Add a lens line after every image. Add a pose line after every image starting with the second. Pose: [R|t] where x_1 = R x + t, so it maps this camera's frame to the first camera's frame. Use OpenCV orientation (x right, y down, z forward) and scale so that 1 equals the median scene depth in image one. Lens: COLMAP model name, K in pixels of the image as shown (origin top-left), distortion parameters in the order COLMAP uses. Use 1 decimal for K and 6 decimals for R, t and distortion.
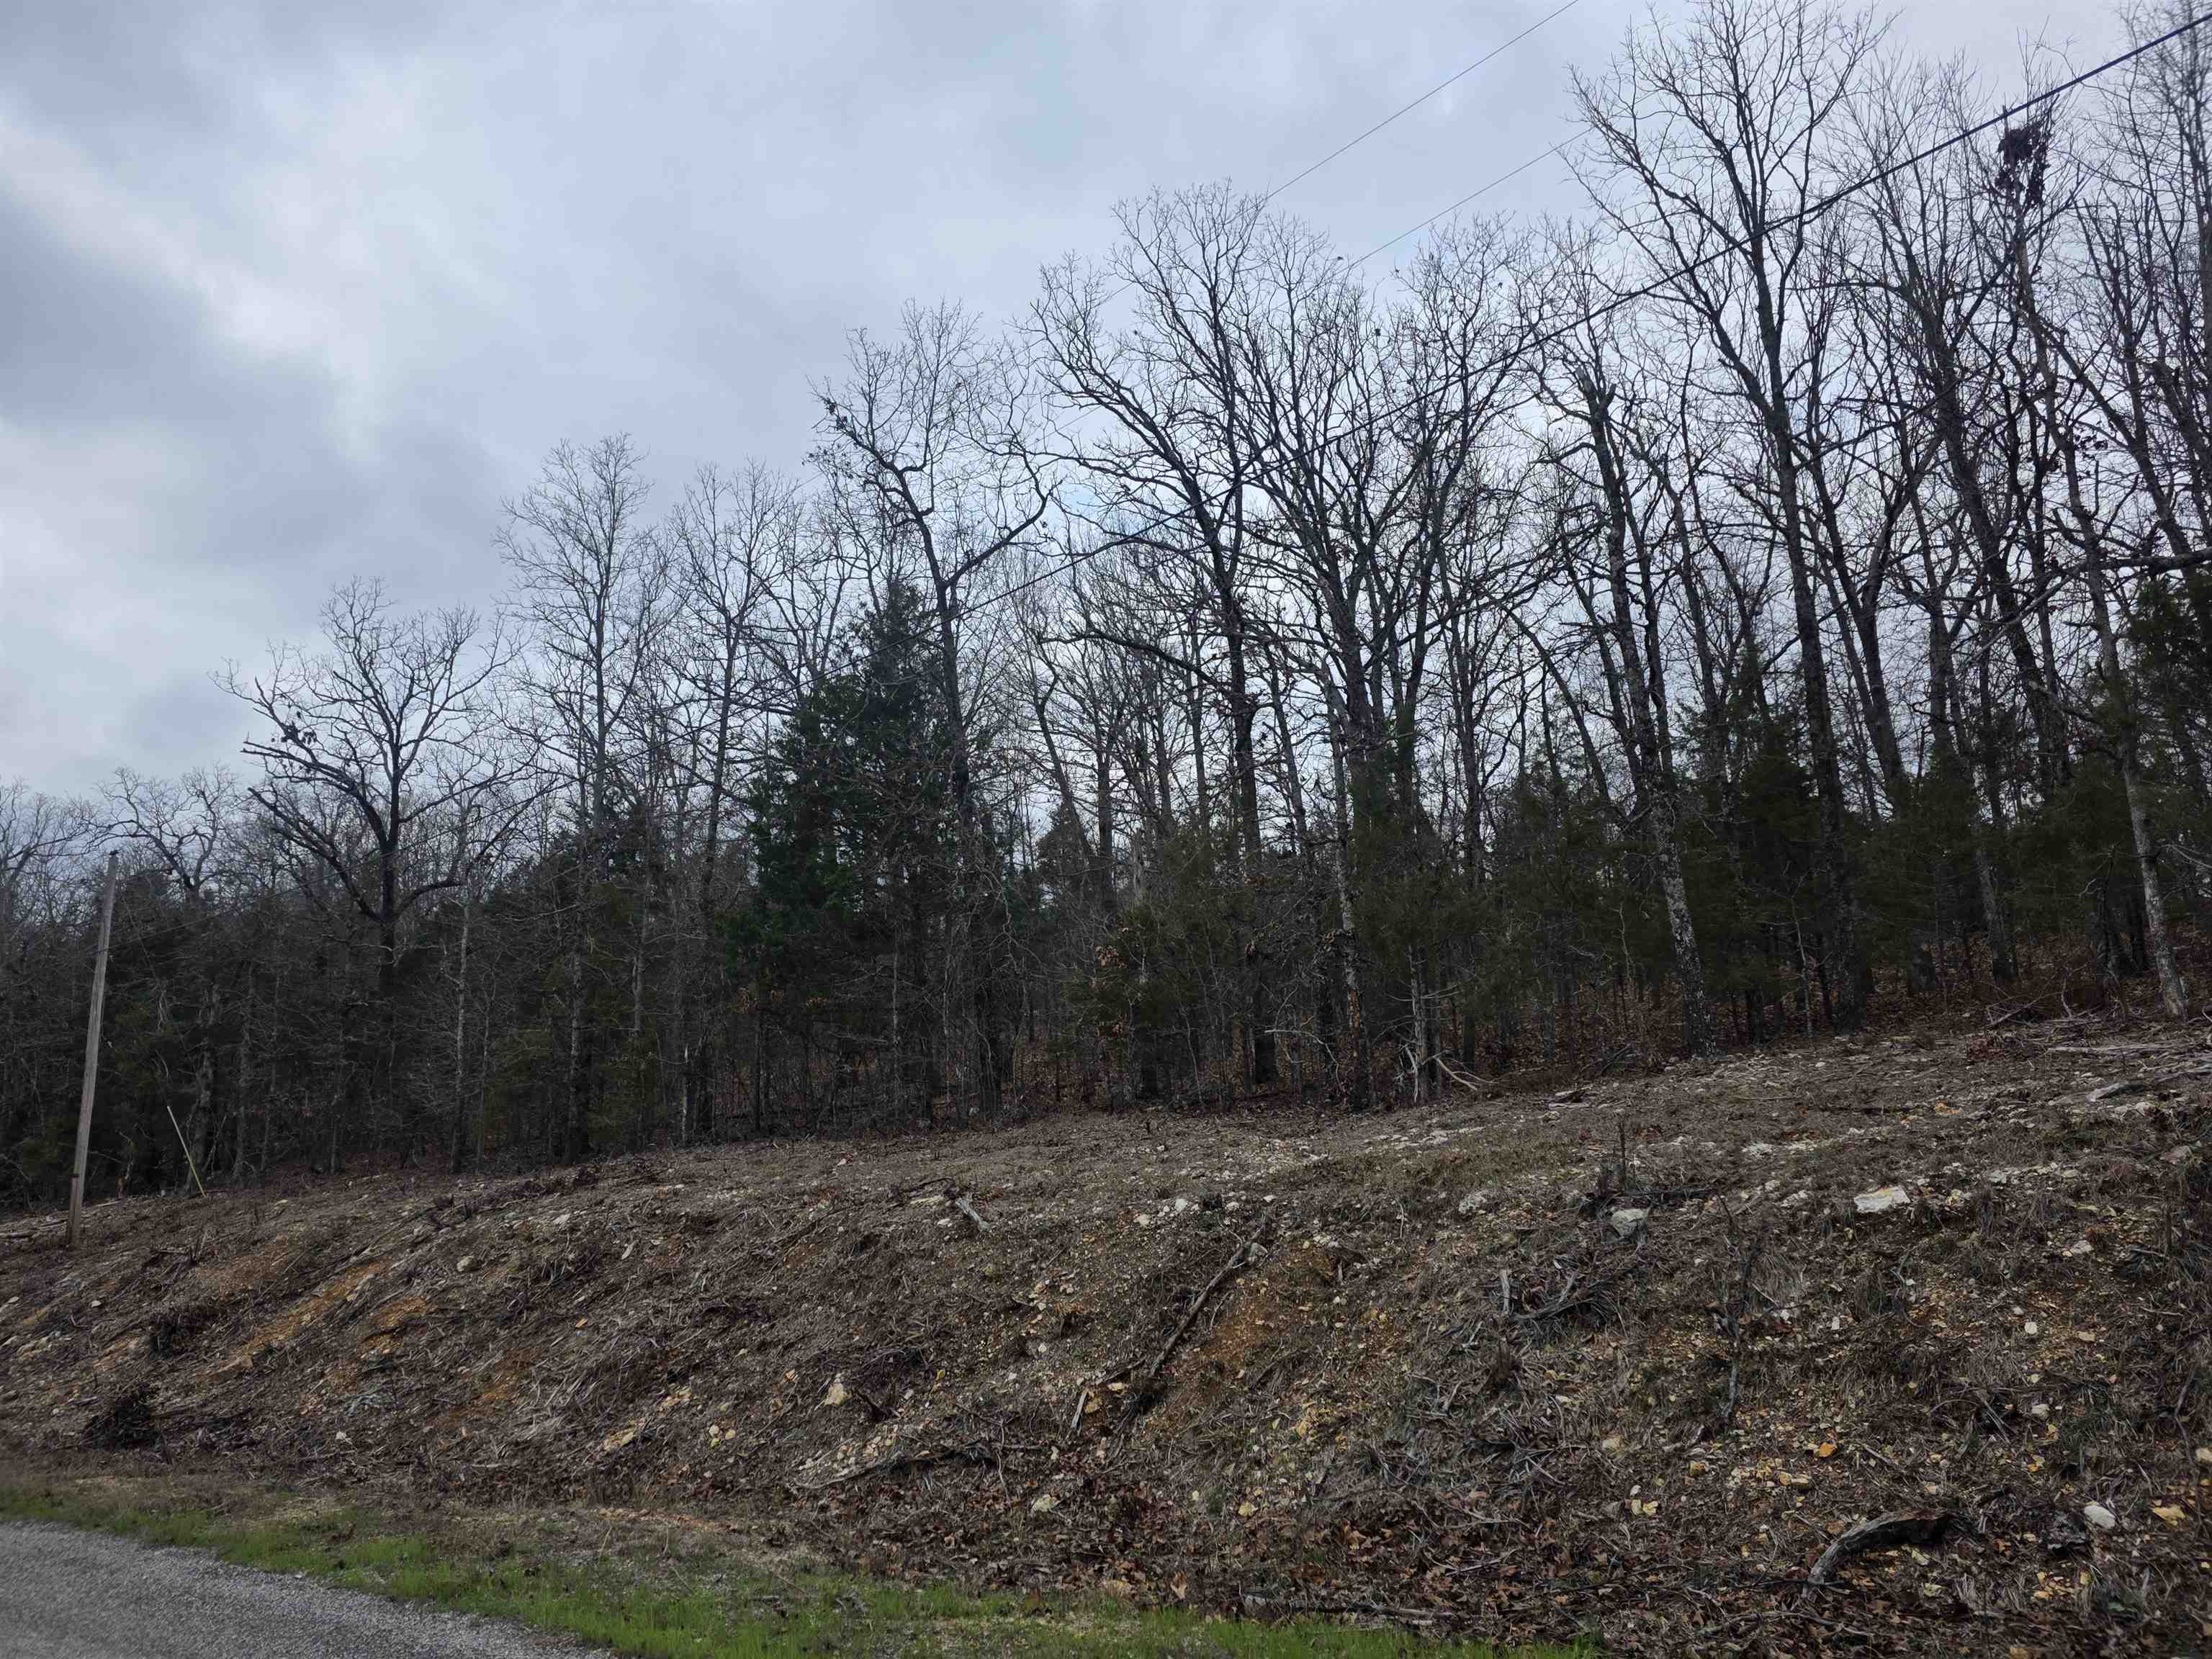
lens RADIAL K [[1465.6, 0, 1085.3], [0, 1465.6, 817.0], [0, 0, 1]] dist [0.071140, -0.068308]
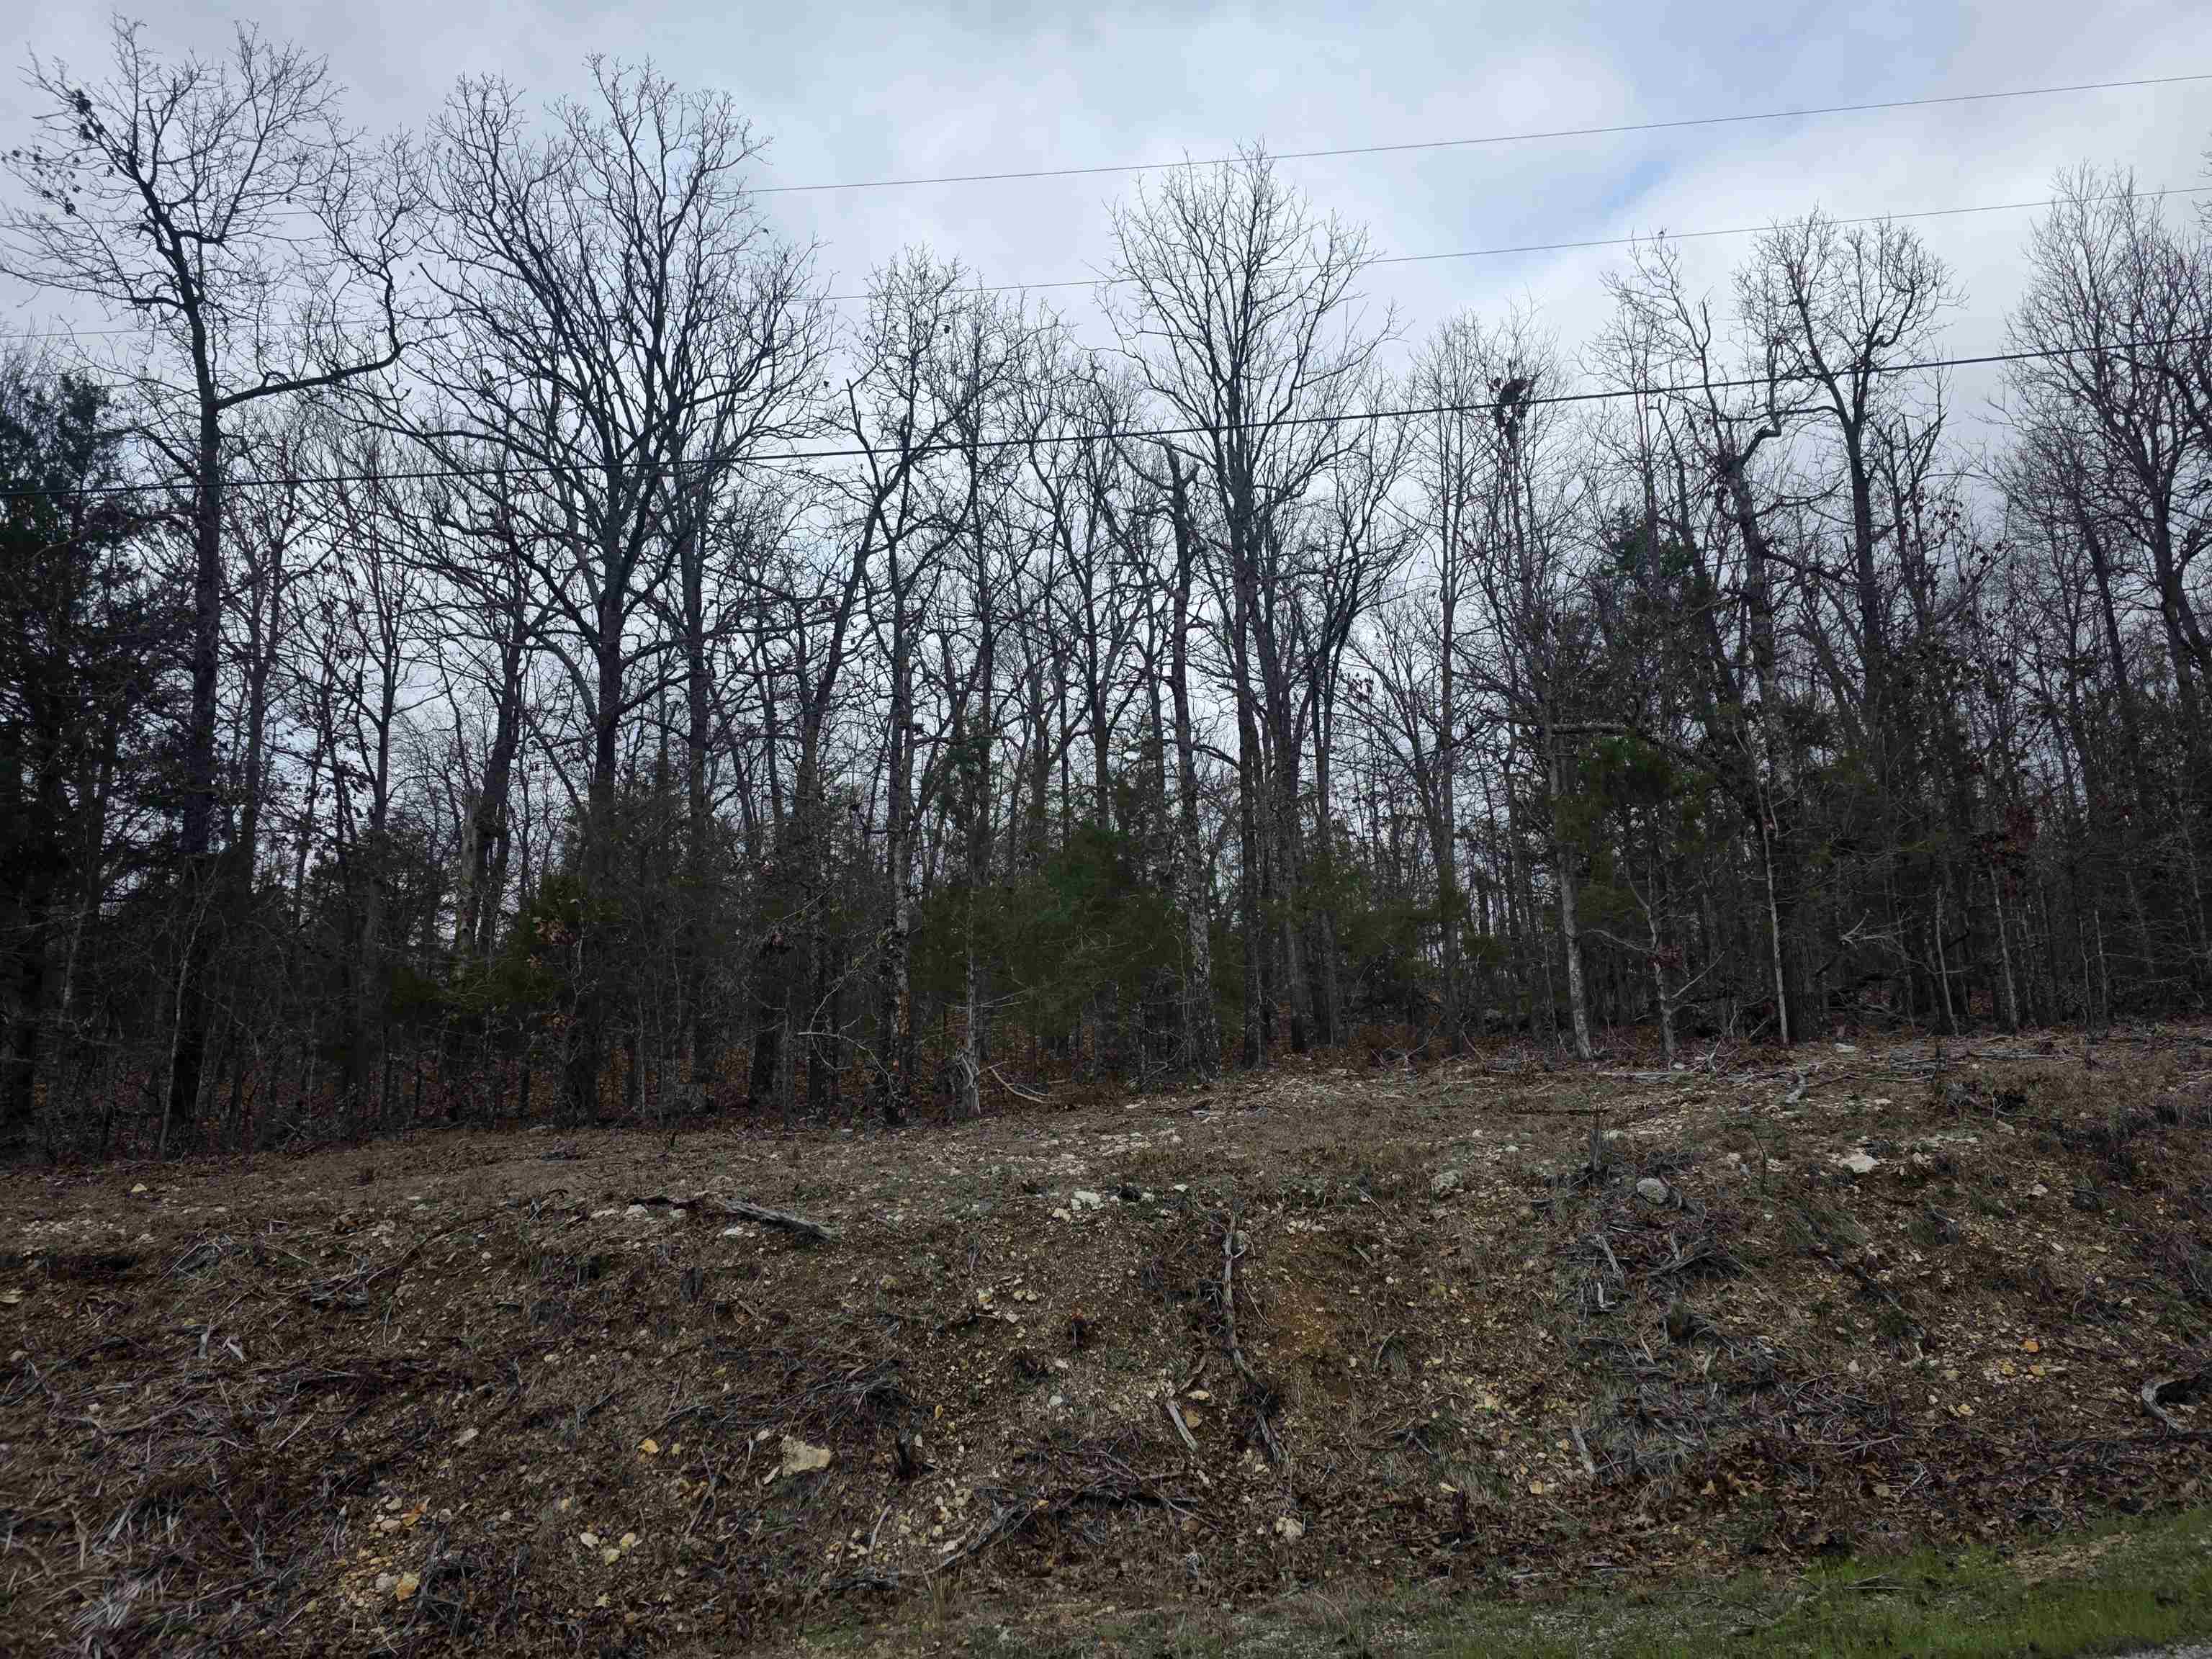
lens RADIAL K [[1474.6, 0, 1119.6], [0, 1474.6, 808.8], [0, 0, 1]] dist [0.073419, -0.065786]
pose [[0.719425, 0.177155, 0.671598, -0.260368], [-0.142424, 0.984006, -0.106996, 0.060072], [-0.679811, -0.018676, 0.733150, 0.162078]]
